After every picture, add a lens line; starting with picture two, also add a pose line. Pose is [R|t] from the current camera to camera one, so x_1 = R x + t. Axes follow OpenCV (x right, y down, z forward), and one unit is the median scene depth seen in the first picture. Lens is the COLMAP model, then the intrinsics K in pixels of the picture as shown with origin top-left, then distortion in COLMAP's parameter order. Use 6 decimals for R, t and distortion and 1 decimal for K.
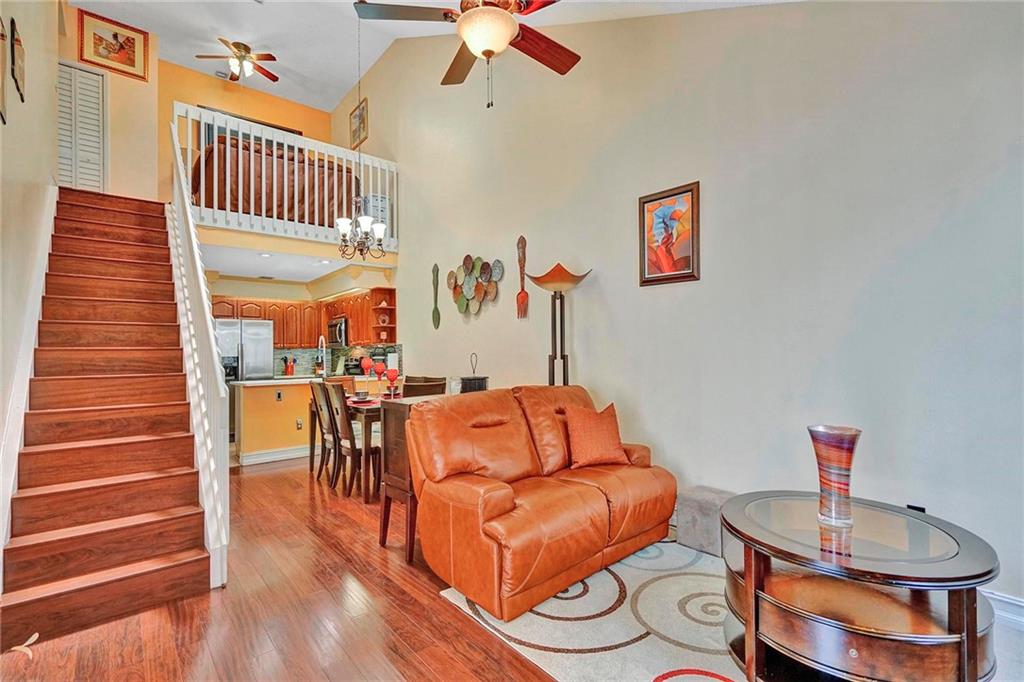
lens RADIAL K [[471.0, 0, 517.5], [0, 471.0, 348.4], [0, 0, 1]] dist [-0.000983, 0.001218]
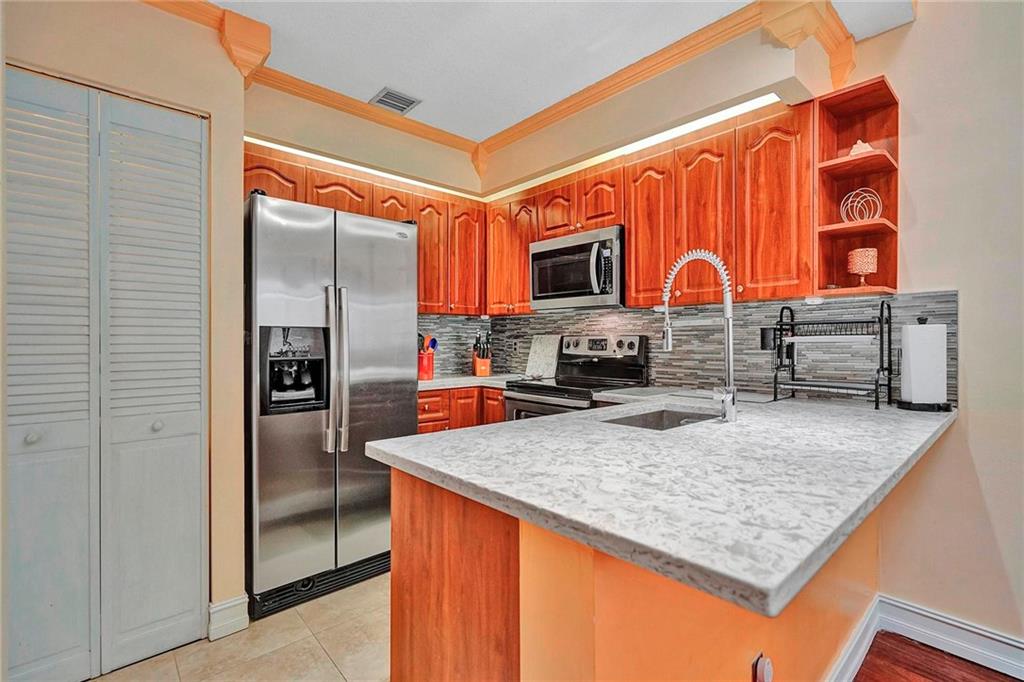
lens RADIAL K [[471.0, 0, 509.9], [0, 471.0, 335.9], [0, 0, 1]] dist [-0.000983, 0.001218]
pose [[0.999562, 0.017937, 0.023556, -0.916131], [-0.018072, 0.999822, 0.005502, 0.036339], [-0.023453, -0.005925, 0.999707, 1.307569]]
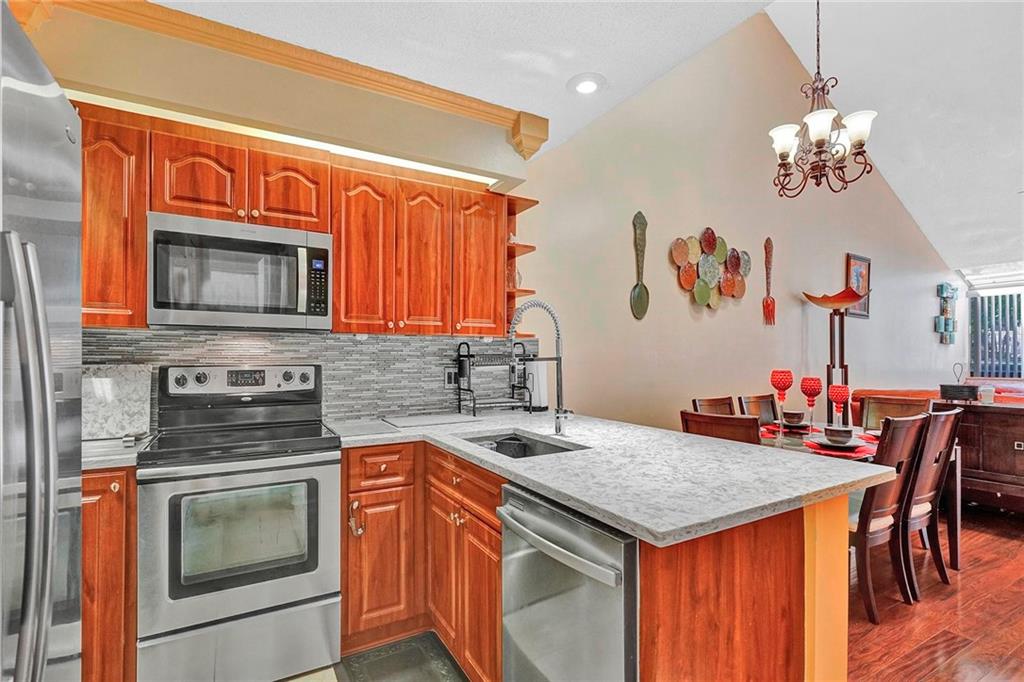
lens RADIAL K [[471.0, 0, 513.8], [0, 471.0, 350.4], [0, 0, 1]] dist [-0.000983, 0.001218]
pose [[0.185585, 0.031336, 0.982128, -1.276910], [-0.018263, 0.999429, -0.028437, 0.028722], [-0.982458, -0.012659, 0.186052, 1.680085]]
